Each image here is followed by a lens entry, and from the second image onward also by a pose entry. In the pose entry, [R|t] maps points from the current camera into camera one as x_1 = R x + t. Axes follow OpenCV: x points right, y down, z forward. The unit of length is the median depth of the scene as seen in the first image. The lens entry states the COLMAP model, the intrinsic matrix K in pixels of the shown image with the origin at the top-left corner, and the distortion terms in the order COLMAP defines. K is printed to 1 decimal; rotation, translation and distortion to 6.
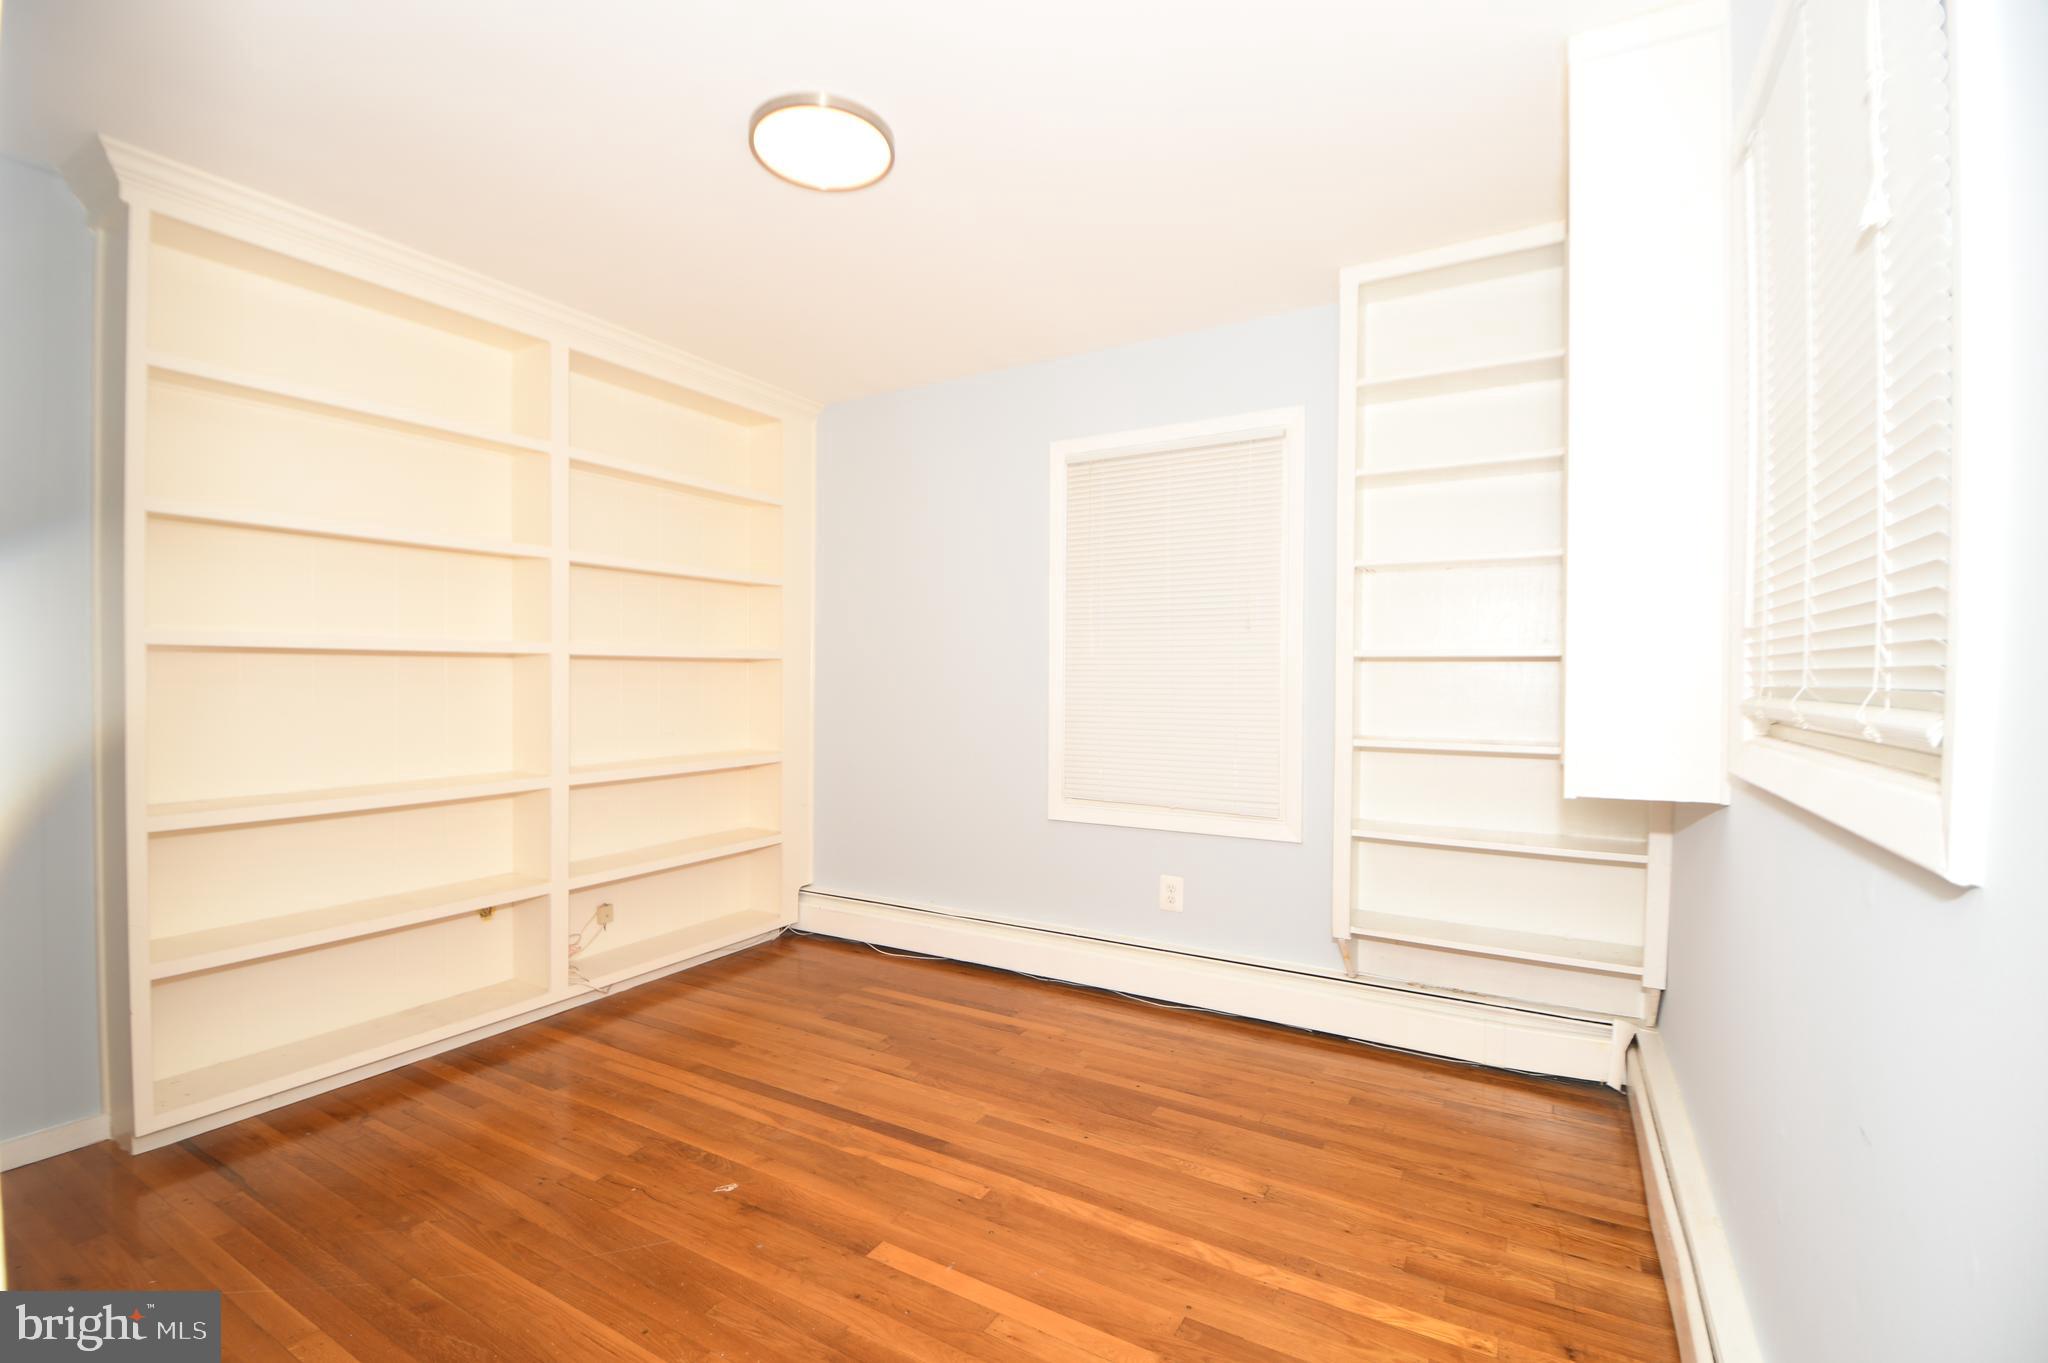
lens RADIAL K [[895.9, 0, 1022.4], [0, 895.9, 682.6], [0, 0, 1]] dist [-0.002656, -0.008350]
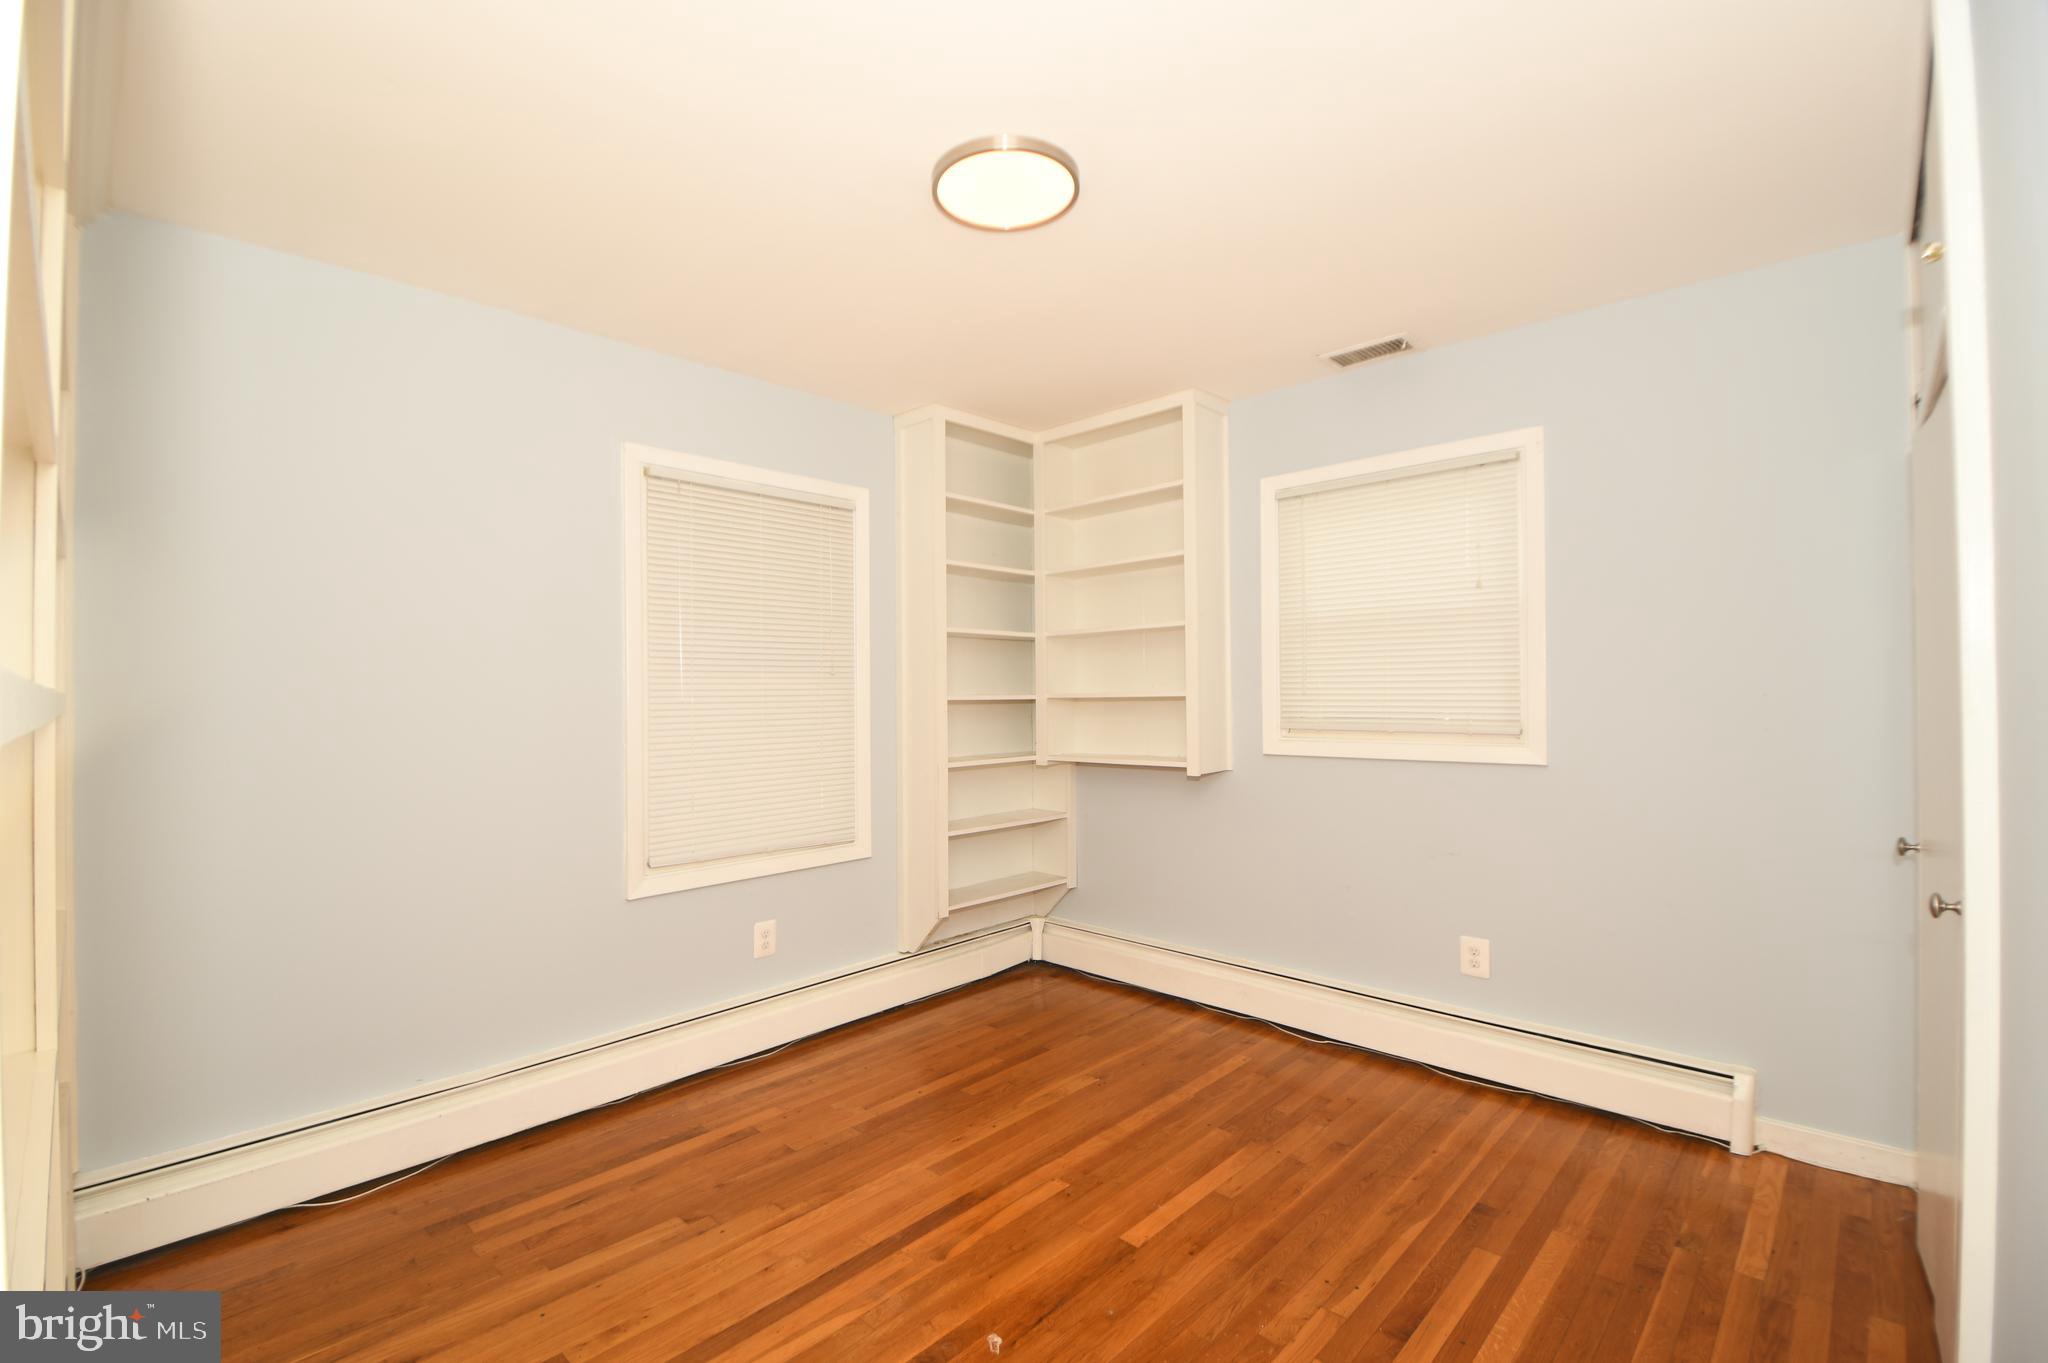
lens RADIAL K [[895.9, 0, 1025.6], [0, 895.9, 679.0], [0, 0, 1]] dist [-0.002656, -0.008350]
pose [[0.236088, 0.000825, 0.971731, -0.947108], [0.023064, 0.999713, -0.006453, -0.051273], [-0.971458, 0.023936, 0.236002, 0.620690]]
